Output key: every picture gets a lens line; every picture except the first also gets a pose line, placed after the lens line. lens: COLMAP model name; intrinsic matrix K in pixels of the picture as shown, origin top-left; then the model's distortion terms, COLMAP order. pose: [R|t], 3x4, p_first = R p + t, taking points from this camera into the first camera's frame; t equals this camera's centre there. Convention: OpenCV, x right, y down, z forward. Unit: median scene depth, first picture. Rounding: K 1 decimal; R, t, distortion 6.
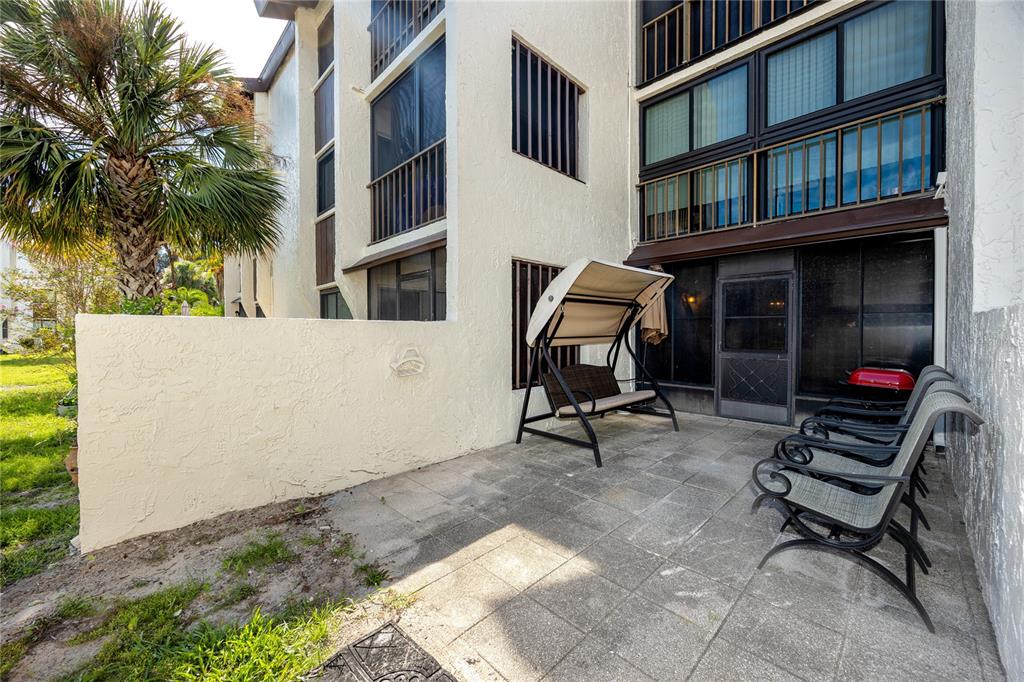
lens RADIAL K [[383.6, 0, 512.0], [0, 383.6, 341.0], [0, 0, 1]] dist [-0.000608, -0.000048]
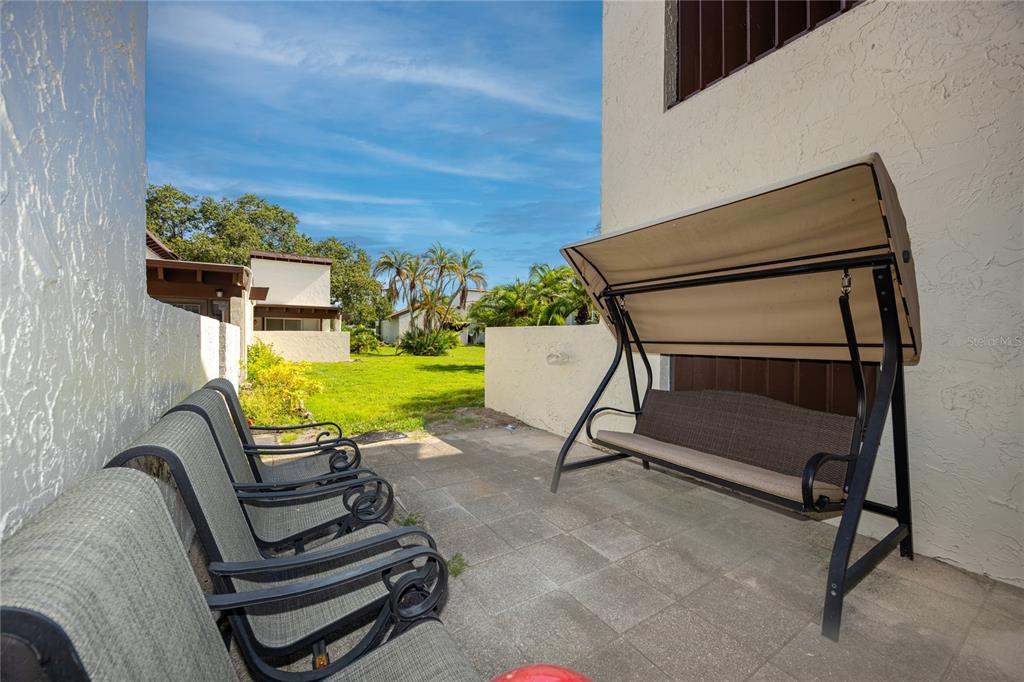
lens RADIAL K [[404.1, 0, 532.3], [0, 404.1, 333.9], [0, 0, 1]] dist [-0.000093, 0.000021]
pose [[-0.181628, -0.005977, -0.983349, 1.074636], [-0.029450, 0.999566, -0.000636, -0.015466], [0.982926, 0.028844, -0.181725, 1.071774]]
